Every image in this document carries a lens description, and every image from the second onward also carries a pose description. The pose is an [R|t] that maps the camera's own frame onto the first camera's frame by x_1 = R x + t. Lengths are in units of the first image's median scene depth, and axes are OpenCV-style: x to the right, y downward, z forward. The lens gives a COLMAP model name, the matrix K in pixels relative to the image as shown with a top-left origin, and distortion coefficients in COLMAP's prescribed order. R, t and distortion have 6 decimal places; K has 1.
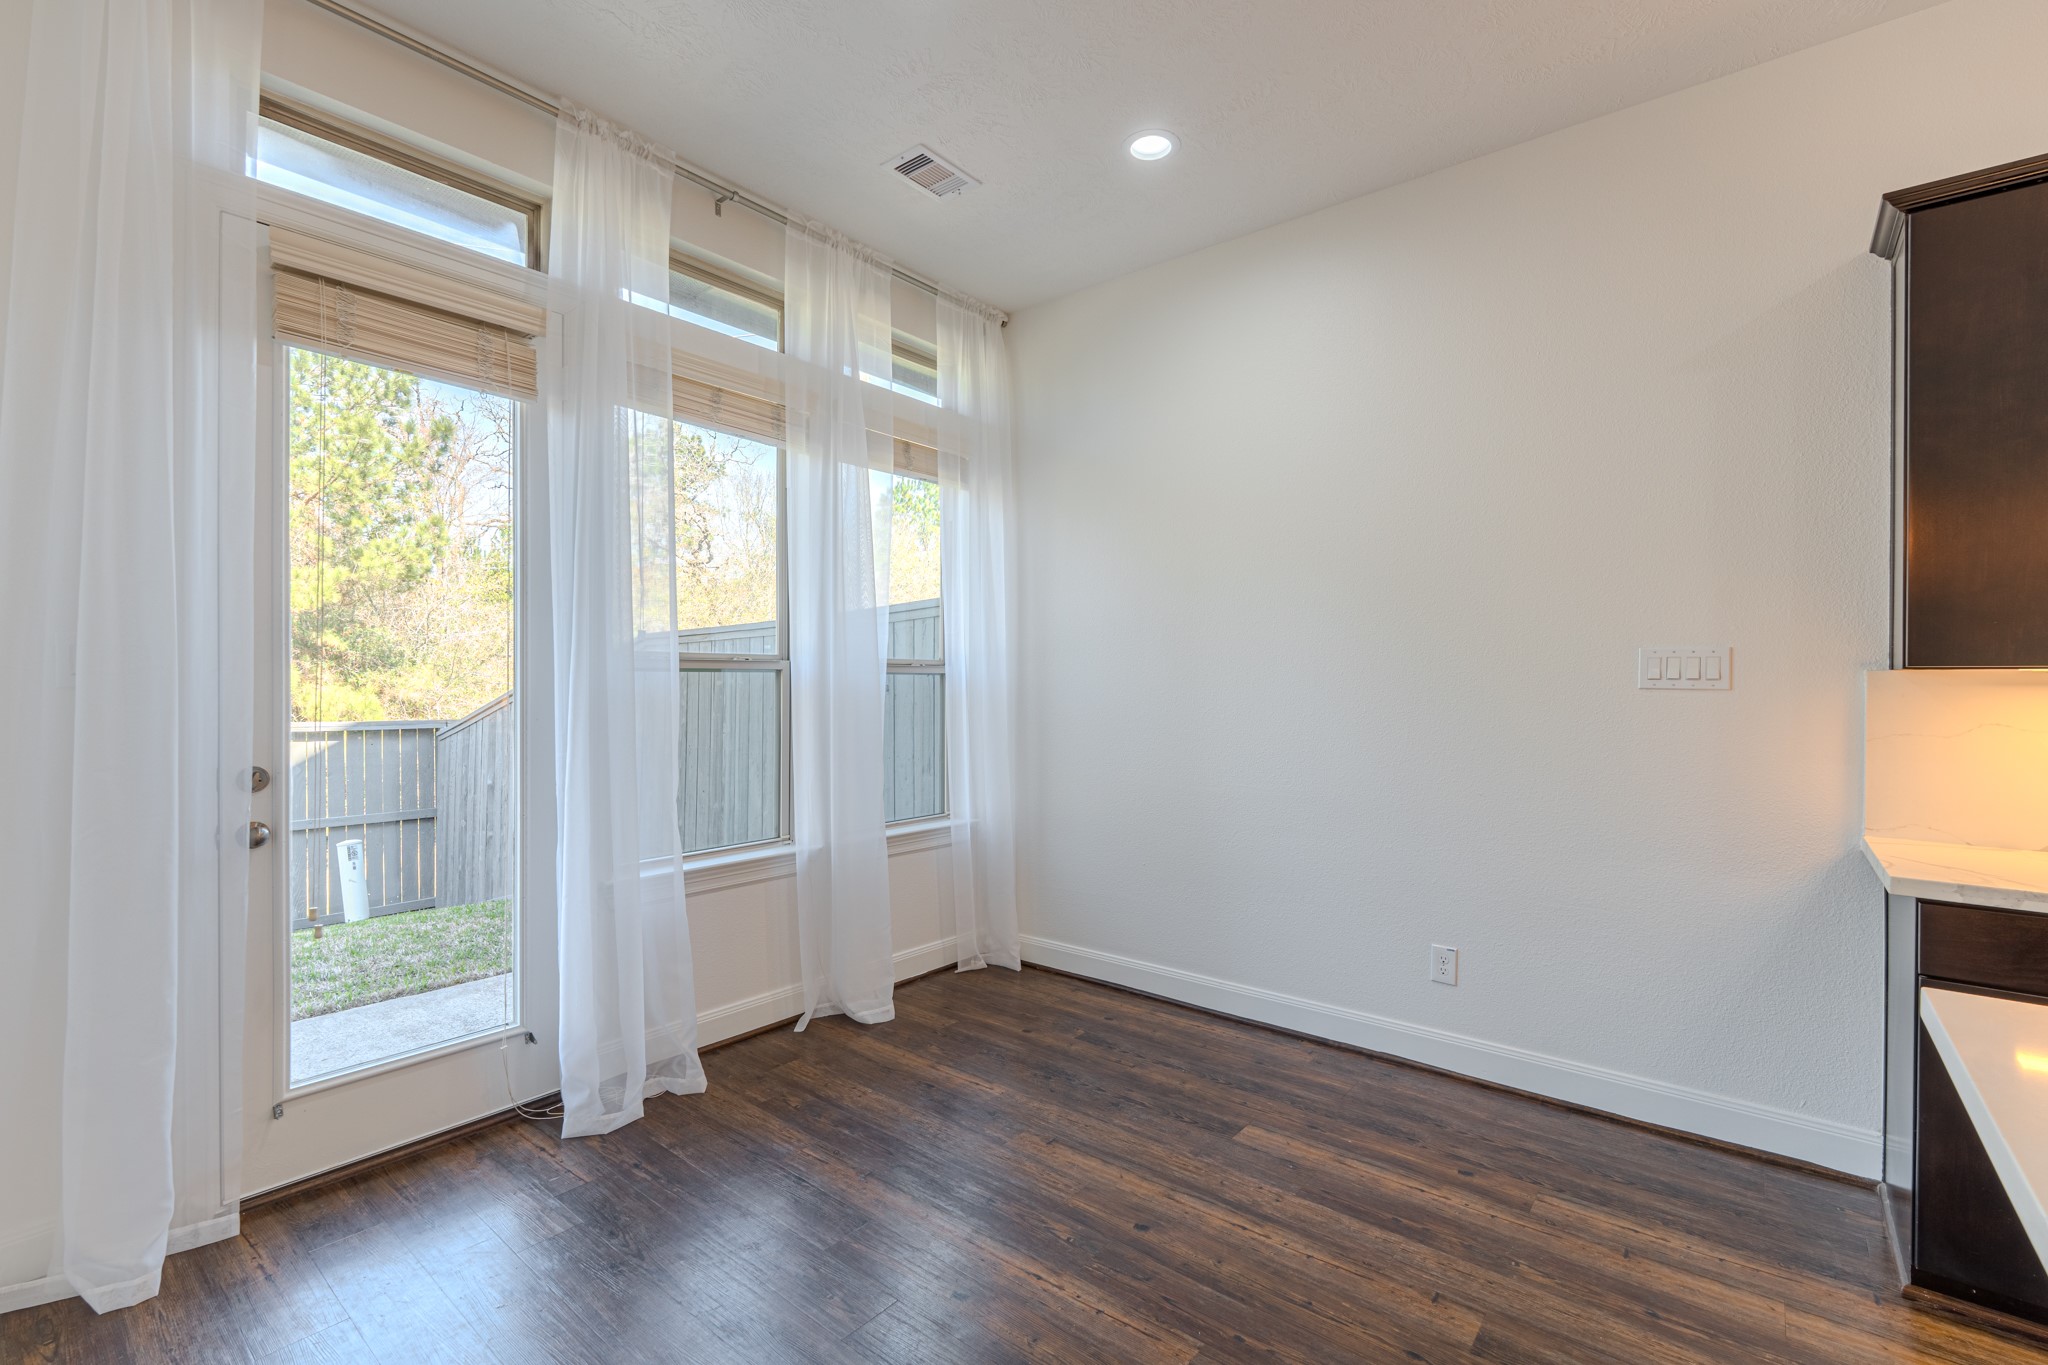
lens RADIAL K [[895.7, 0, 1017.8], [0, 895.7, 680.6], [0, 0, 1]] dist [-0.001857, 0.000177]
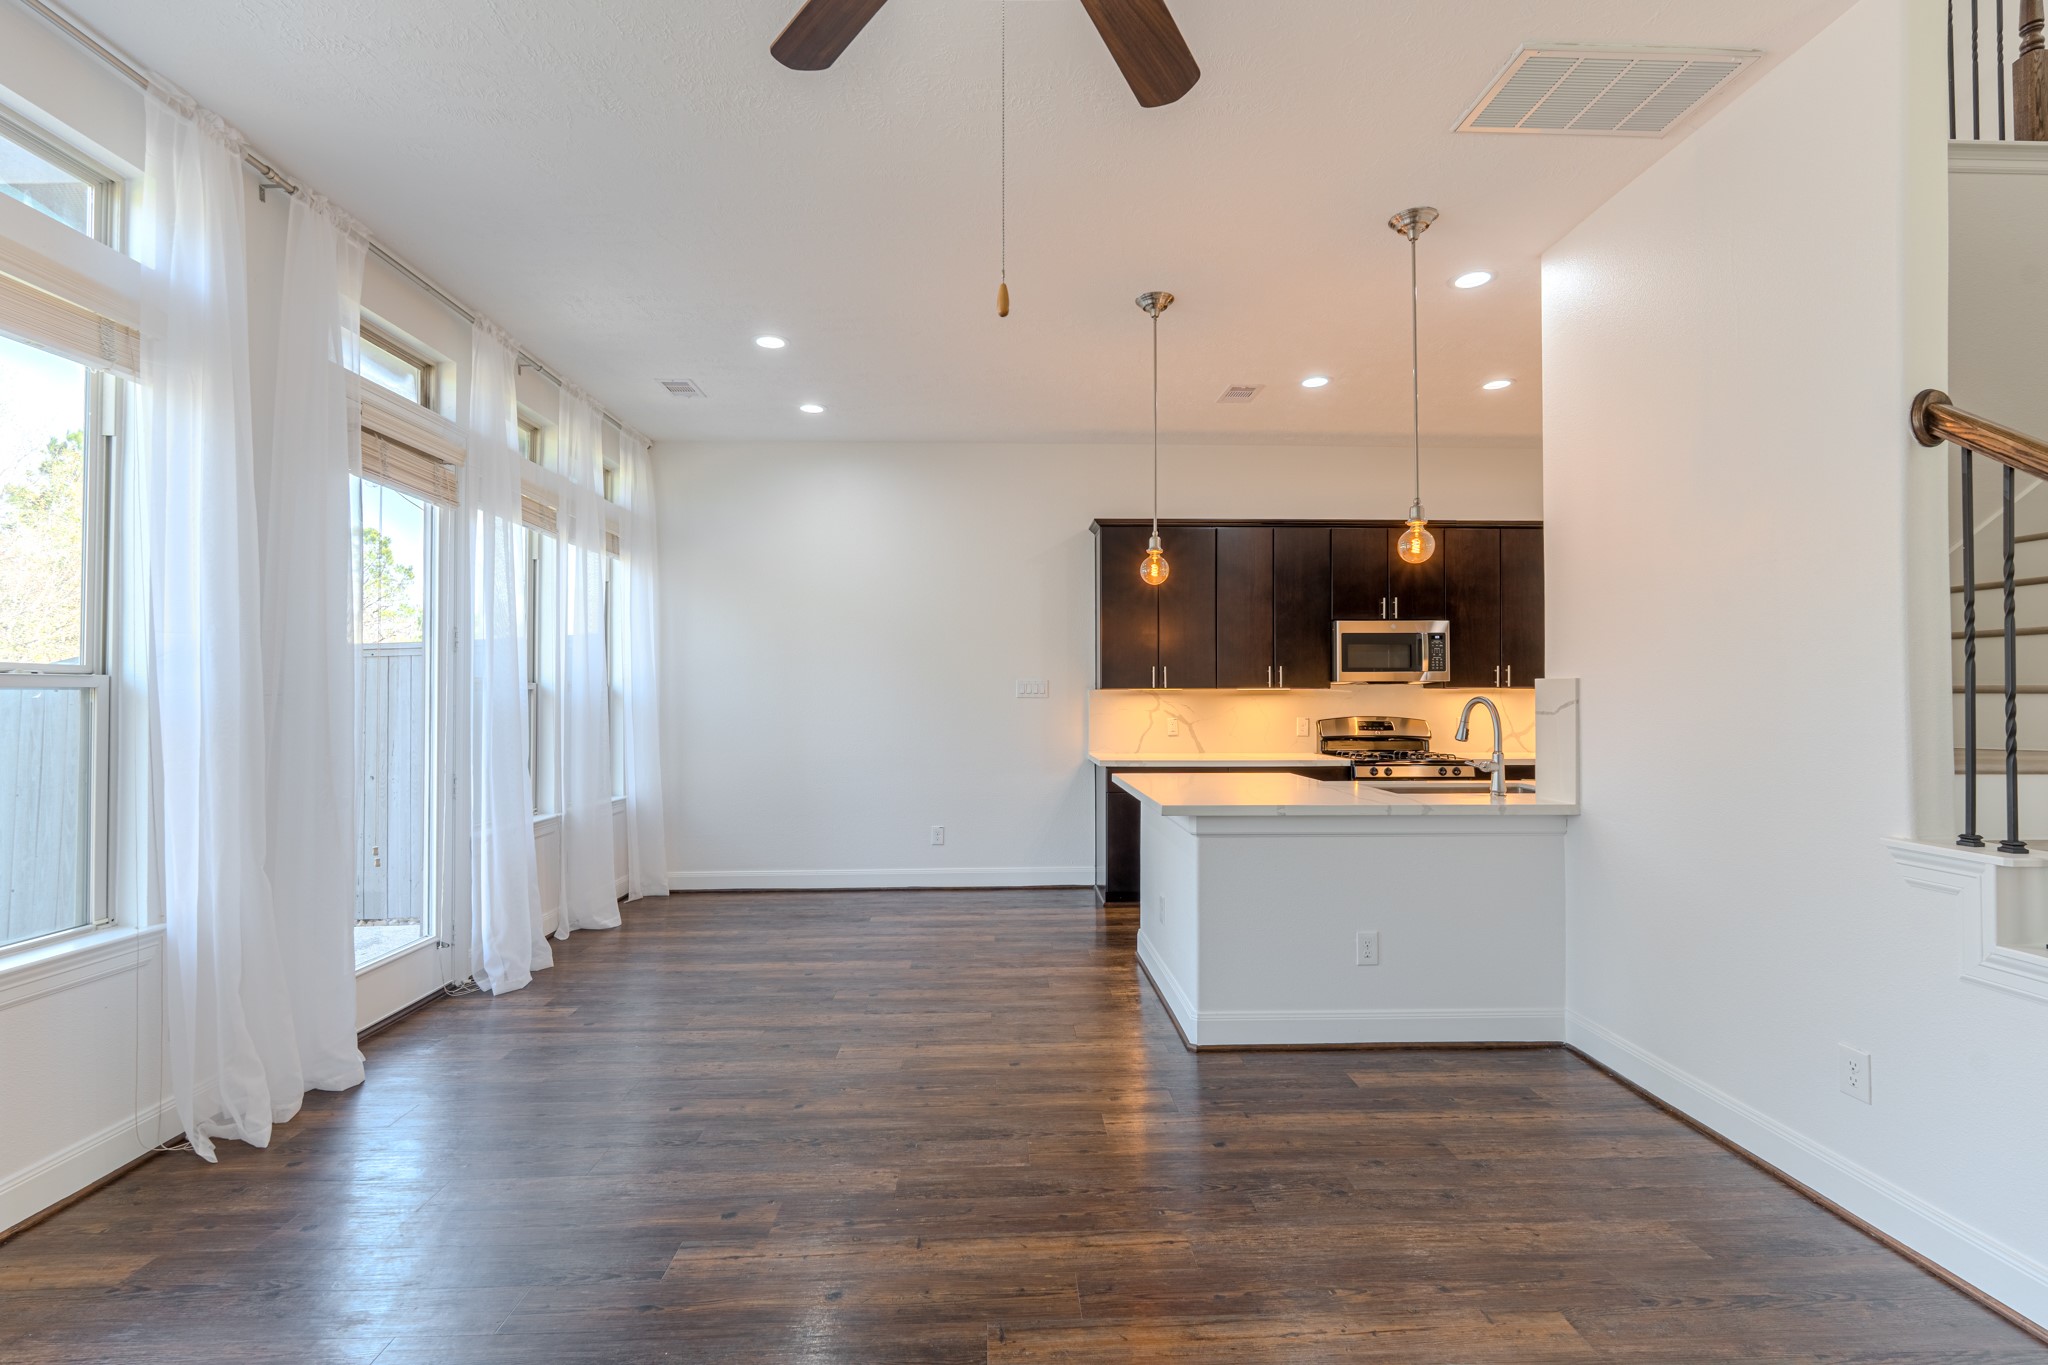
lens RADIAL K [[895.7, 0, 1017.8], [0, 895.7, 680.6], [0, 0, 1]] dist [-0.001857, 0.000177]
pose [[0.752431, 0.005495, 0.658648, -0.794074], [0.006369, 0.999858, -0.015616, 0.000702], [-0.658640, 0.015945, 0.752289, -0.709393]]
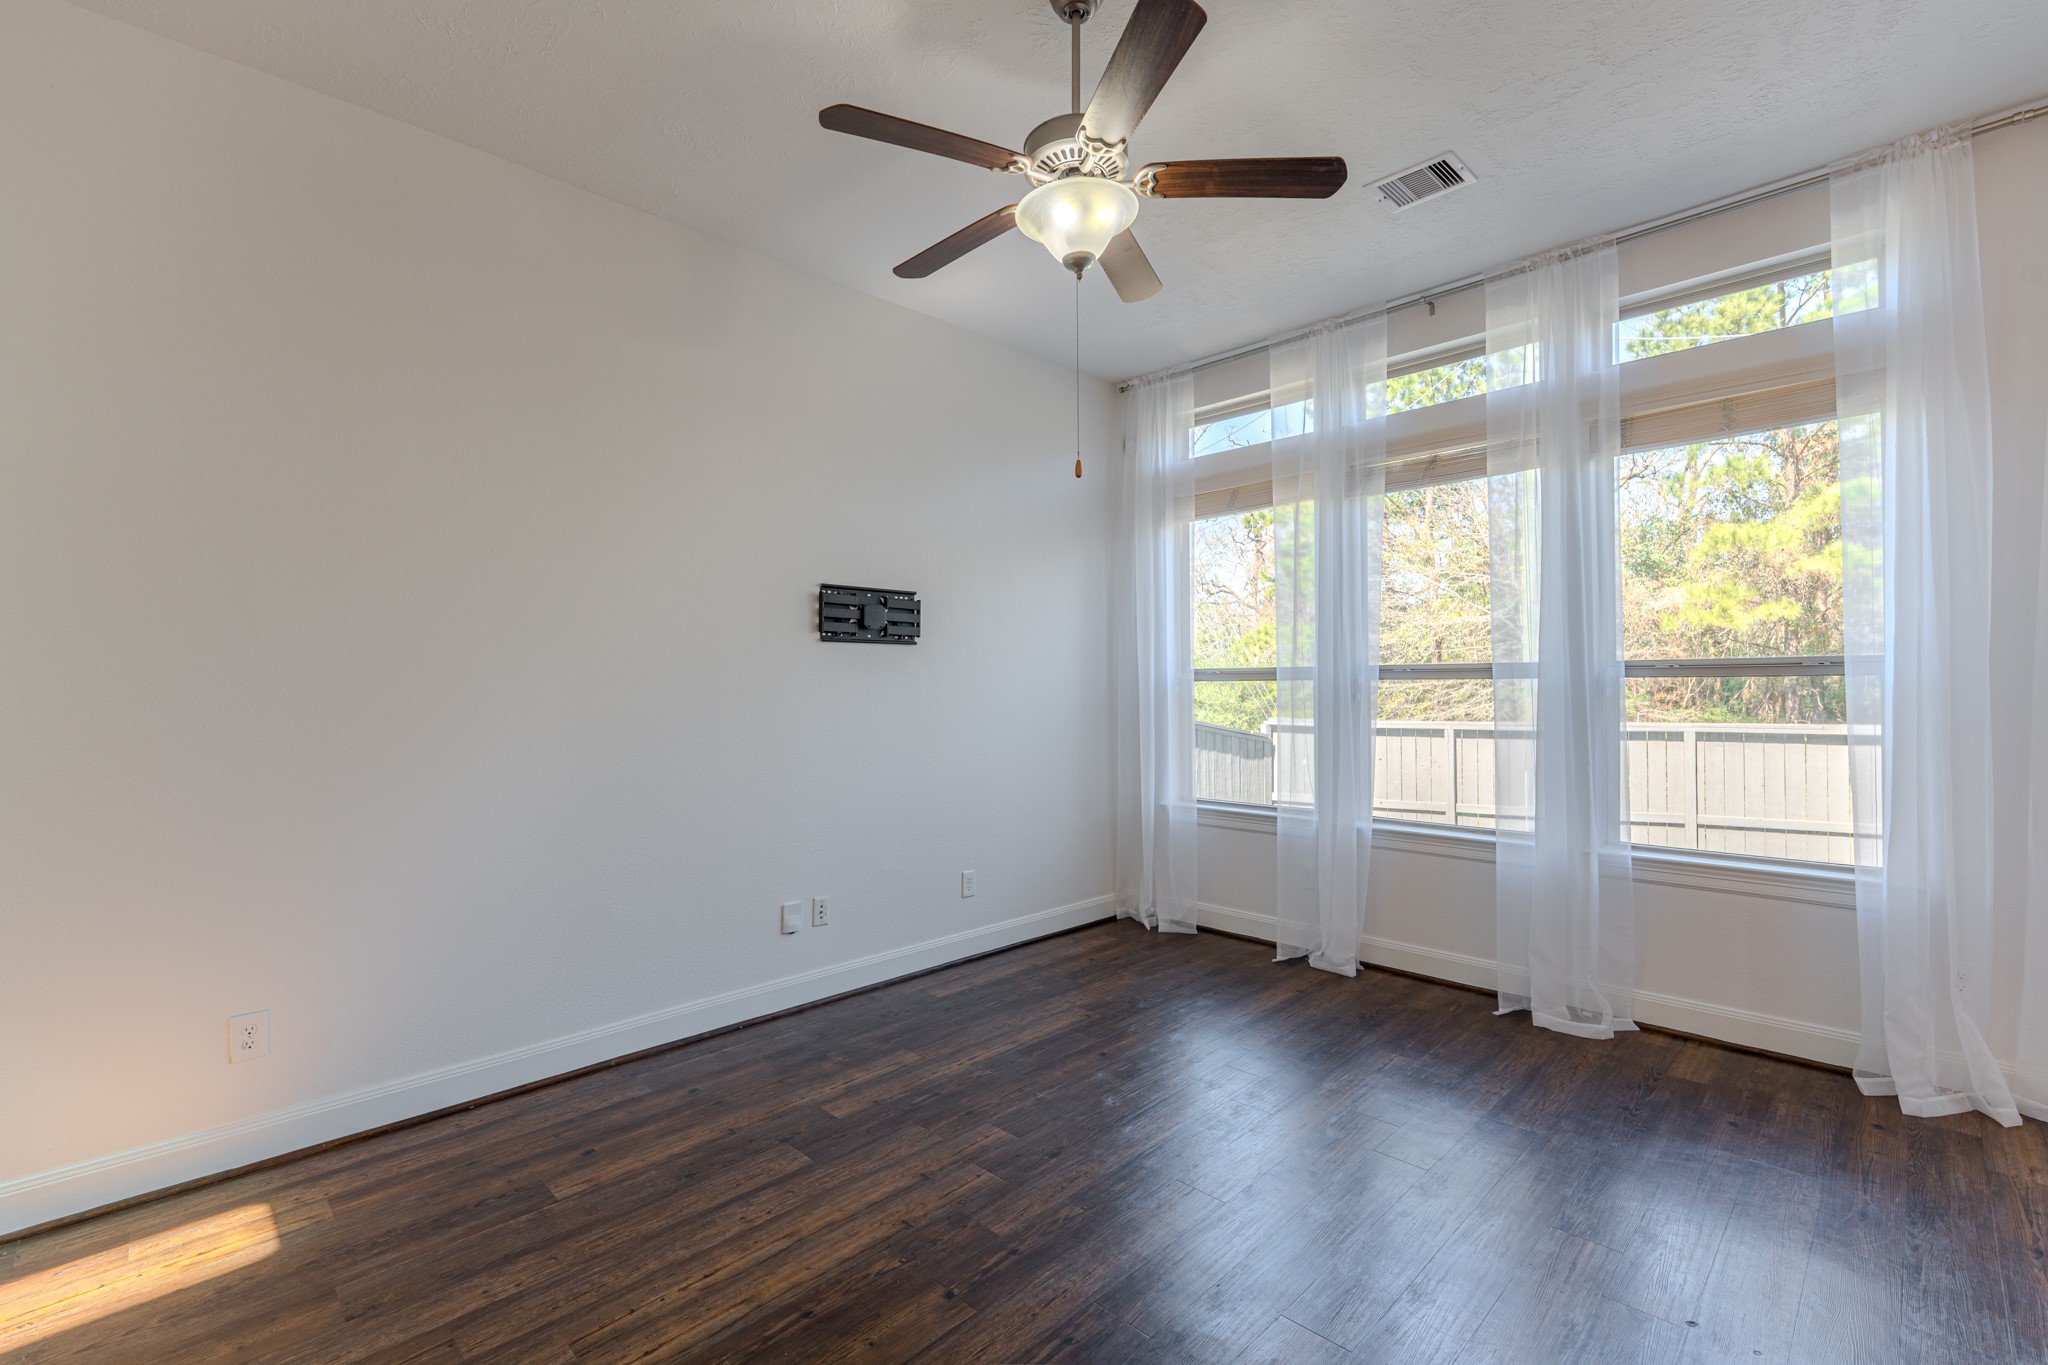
lens RADIAL K [[888.6, 0, 1030.9], [0, 888.6, 682.7], [0, 0, 1]] dist [-0.001794, -0.000033]
pose [[-0.099384, -0.005598, -0.995033, 0.305846], [0.002168, 0.999981, -0.005842, 0.000068], [0.995047, -0.002738, -0.099370, -0.333429]]
